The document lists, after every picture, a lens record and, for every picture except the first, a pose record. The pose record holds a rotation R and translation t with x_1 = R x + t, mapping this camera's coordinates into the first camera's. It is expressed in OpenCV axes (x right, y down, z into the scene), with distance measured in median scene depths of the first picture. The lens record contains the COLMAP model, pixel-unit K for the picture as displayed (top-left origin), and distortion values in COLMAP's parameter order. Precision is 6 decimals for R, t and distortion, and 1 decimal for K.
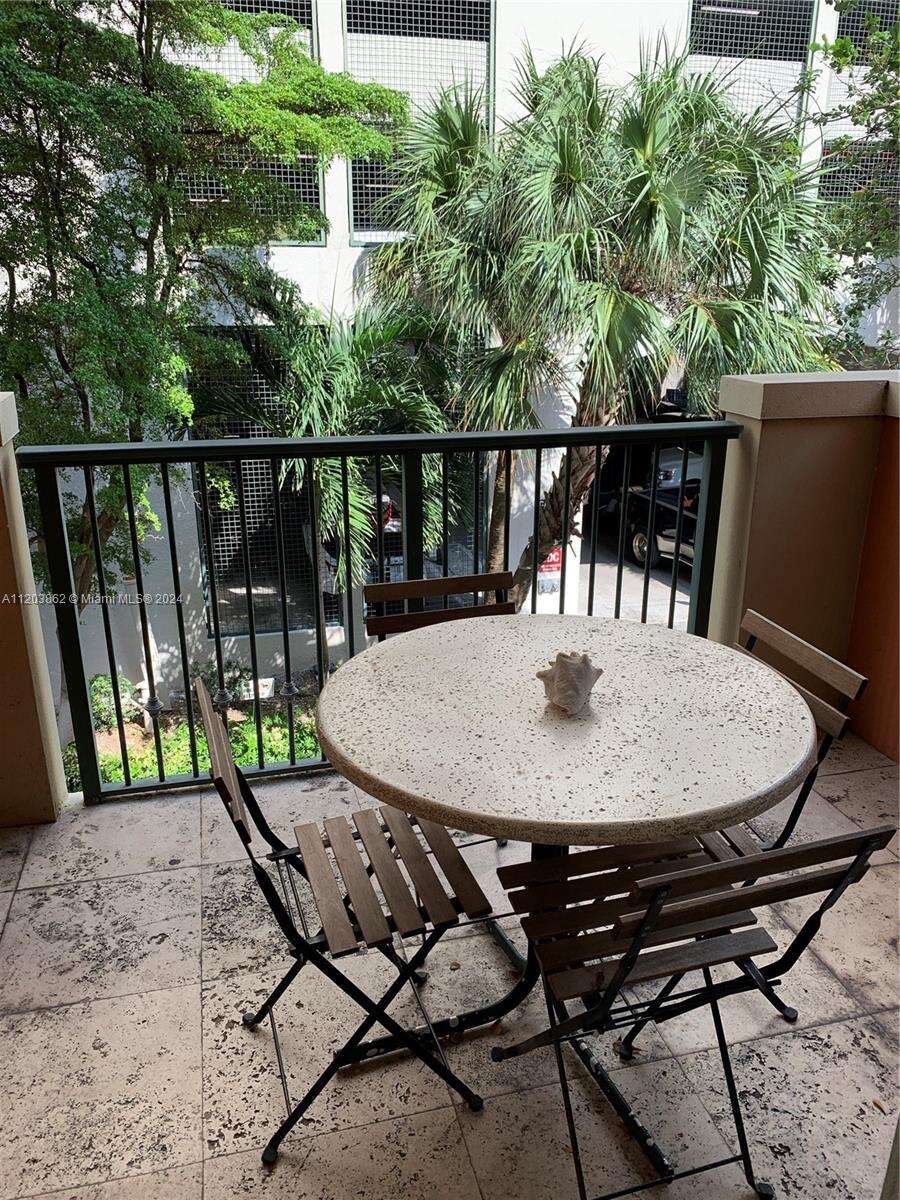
lens RADIAL K [[901.9, 0, 450.0], [0, 901.9, 600.0], [0, 0, 1]] dist [0.012350, 0.001519]
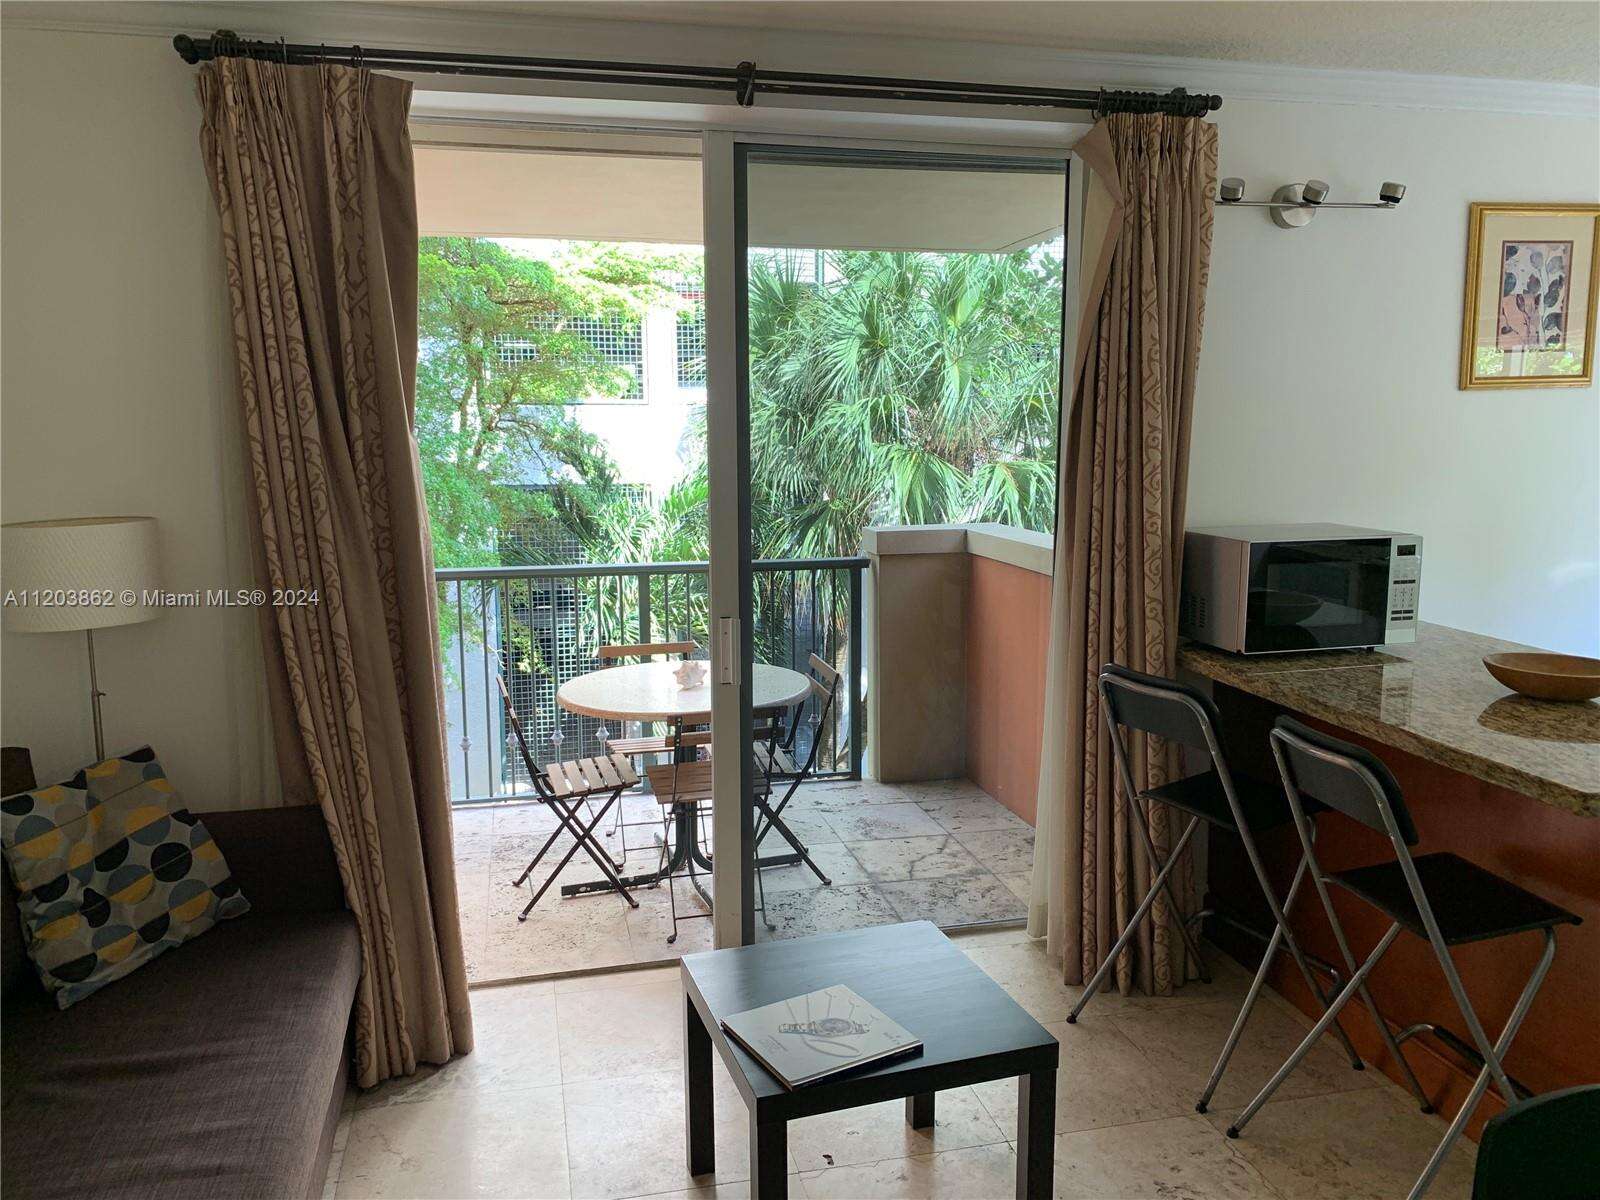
lens RADIAL K [[1202.6, 0, 800.0], [0, 1202.6, 600.0], [0, 0, 1]] dist [0.012350, 0.001519]
pose [[0.999746, 0.003510, -0.022266, 0.077502], [-0.007668, 0.981847, -0.189518, 0.076301], [0.021197, 0.189640, 0.981625, -0.285590]]
